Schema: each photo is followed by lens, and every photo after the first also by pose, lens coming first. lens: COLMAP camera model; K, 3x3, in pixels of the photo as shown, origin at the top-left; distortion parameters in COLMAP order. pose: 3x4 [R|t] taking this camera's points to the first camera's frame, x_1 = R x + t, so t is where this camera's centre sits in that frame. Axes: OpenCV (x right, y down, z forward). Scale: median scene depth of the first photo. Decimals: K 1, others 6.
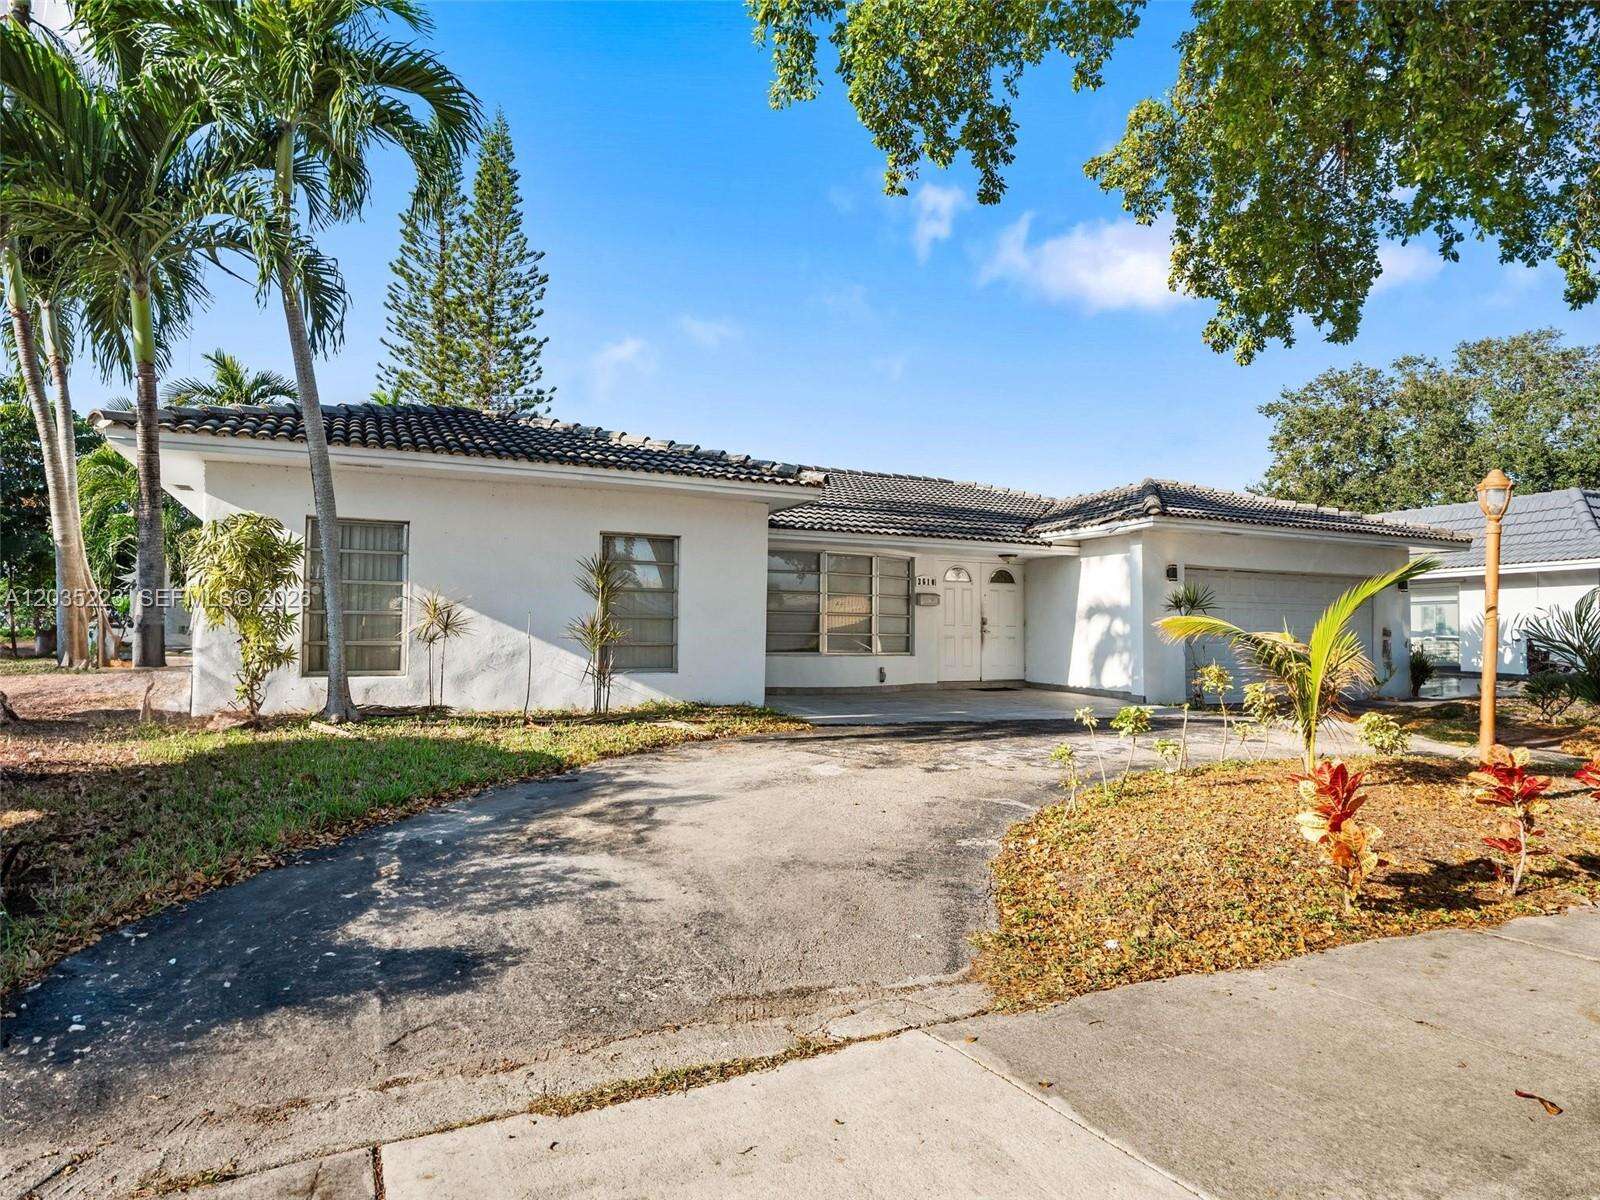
lens RADIAL K [[999.6, 0, 800.0], [0, 999.6, 600.0], [0, 0, 1]] dist [-0.000316, -0.000330]
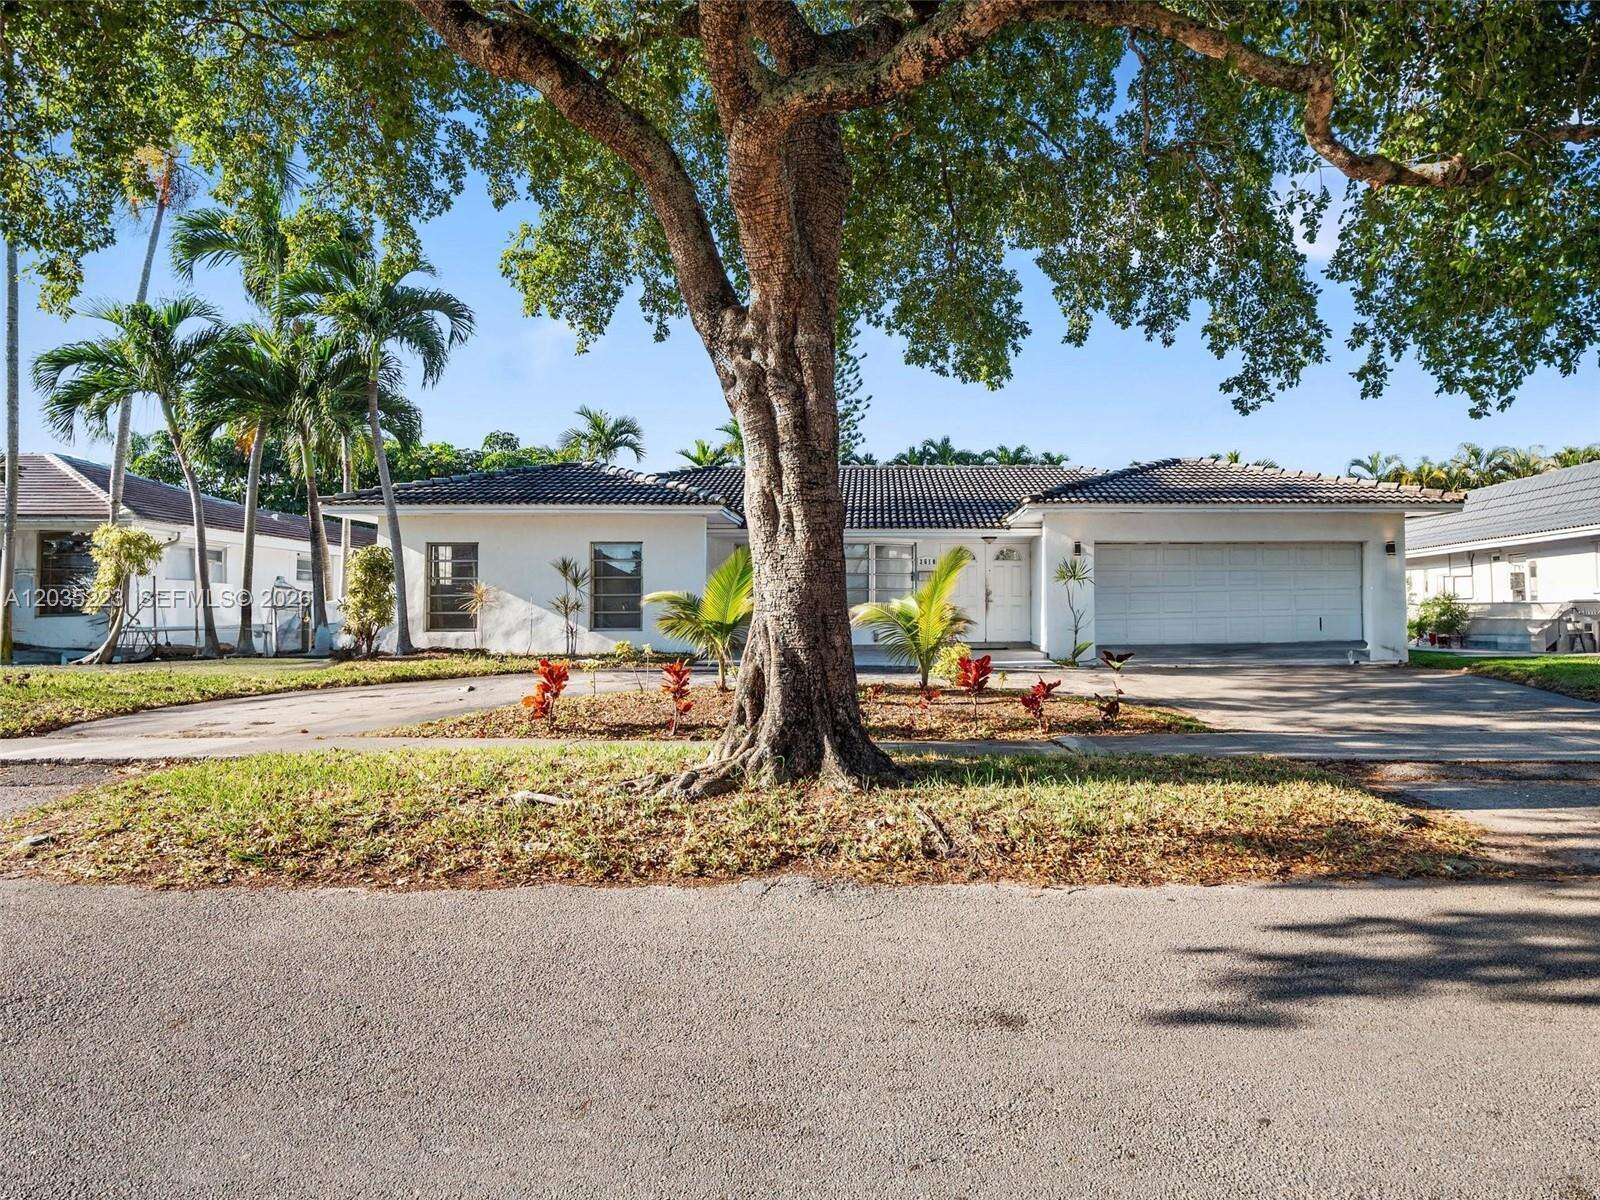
lens RADIAL K [[999.6, 0, 800.0], [0, 999.6, 600.0], [0, 0, 1]] dist [-0.000316, -0.000330]
pose [[0.898294, -0.019688, -0.438954, 0.524902], [0.028140, 0.999523, 0.012756, 0.008495], [0.438493, -0.023810, 0.898419, -0.190287]]
